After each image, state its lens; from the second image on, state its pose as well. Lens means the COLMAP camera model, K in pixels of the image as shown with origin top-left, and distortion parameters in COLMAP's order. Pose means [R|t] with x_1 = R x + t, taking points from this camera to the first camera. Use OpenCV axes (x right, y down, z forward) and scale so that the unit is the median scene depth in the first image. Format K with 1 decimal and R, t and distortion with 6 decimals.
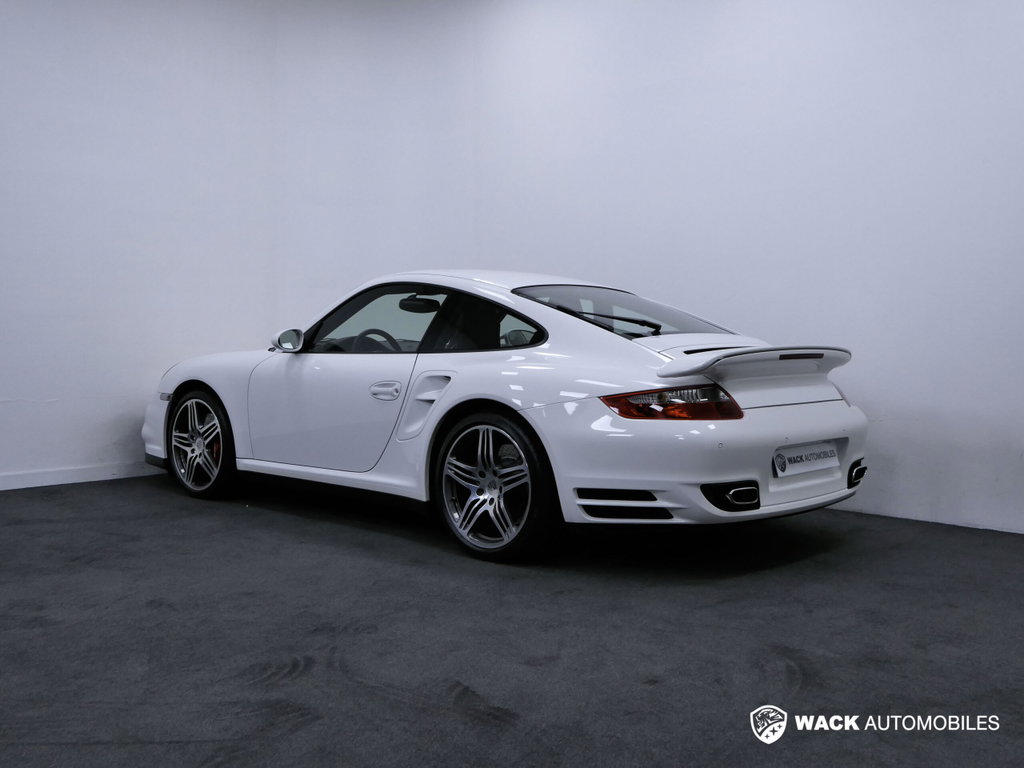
lens RADIAL K [[1113.9, 0, 511.5], [0, 1113.9, 384.9], [0, 0, 1]] dist [0.011617, 0.000000]
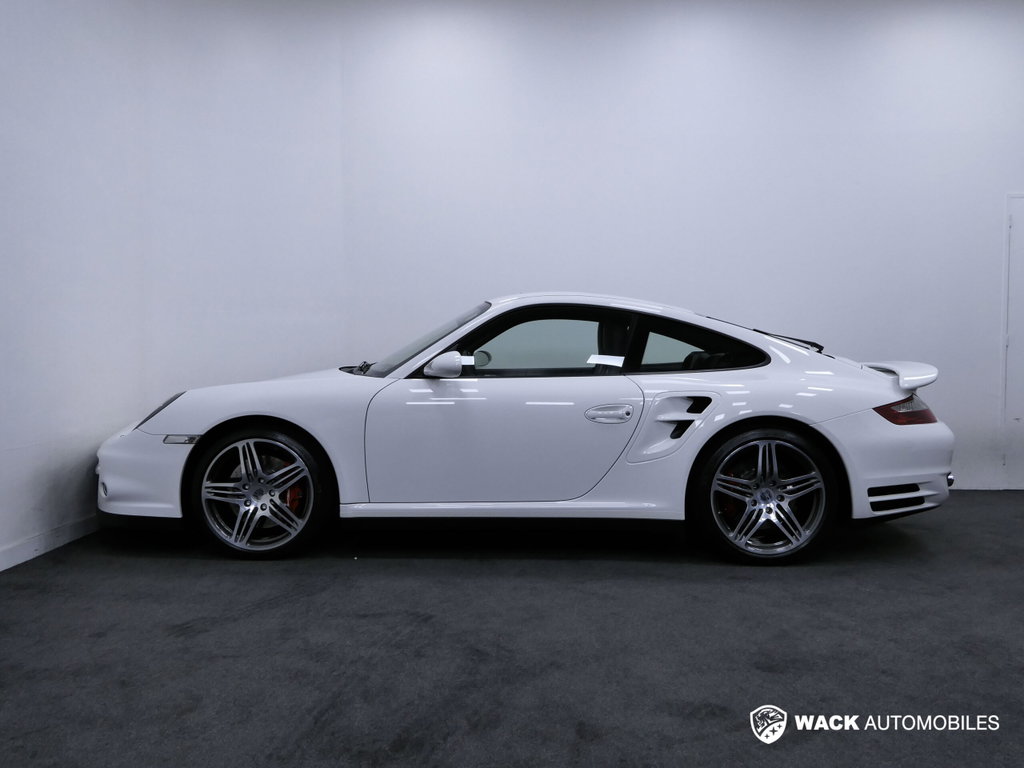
lens RADIAL K [[960.5, 0, 519.8], [0, 960.5, 374.8], [0, 0, 1]] dist [0.004837, 0.009601]
pose [[0.738896, -0.024651, 0.673369, -0.798030], [0.036983, 0.999308, -0.003998, -0.031142], [-0.672804, 0.027857, 0.739296, 0.456988]]
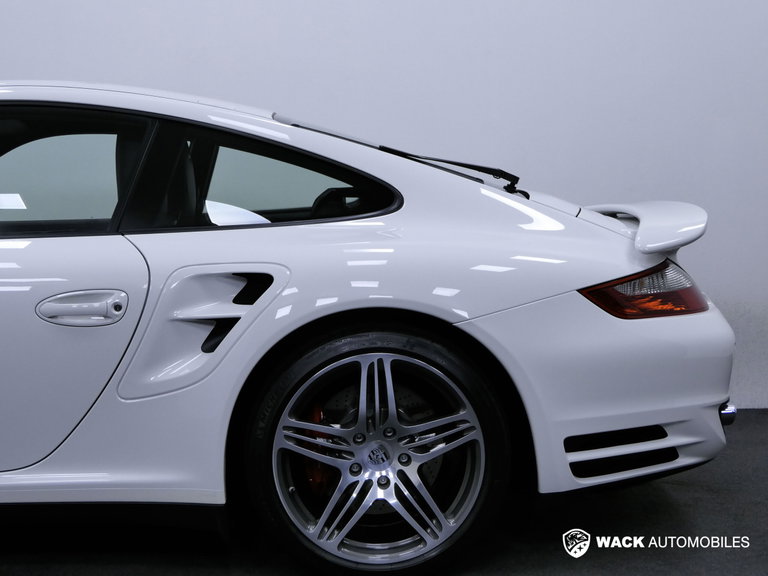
lens RADIAL K [[1321.0, 0, 380.8], [0, 1321.0, 291.4], [0, 0, 1]] dist [0.004619, 0.000000]
pose [[0.702865, -0.071328, 0.707738, -0.486488], [0.050067, 0.997453, 0.050804, -0.029204], [-0.709559, -0.000274, 0.704646, 0.500457]]
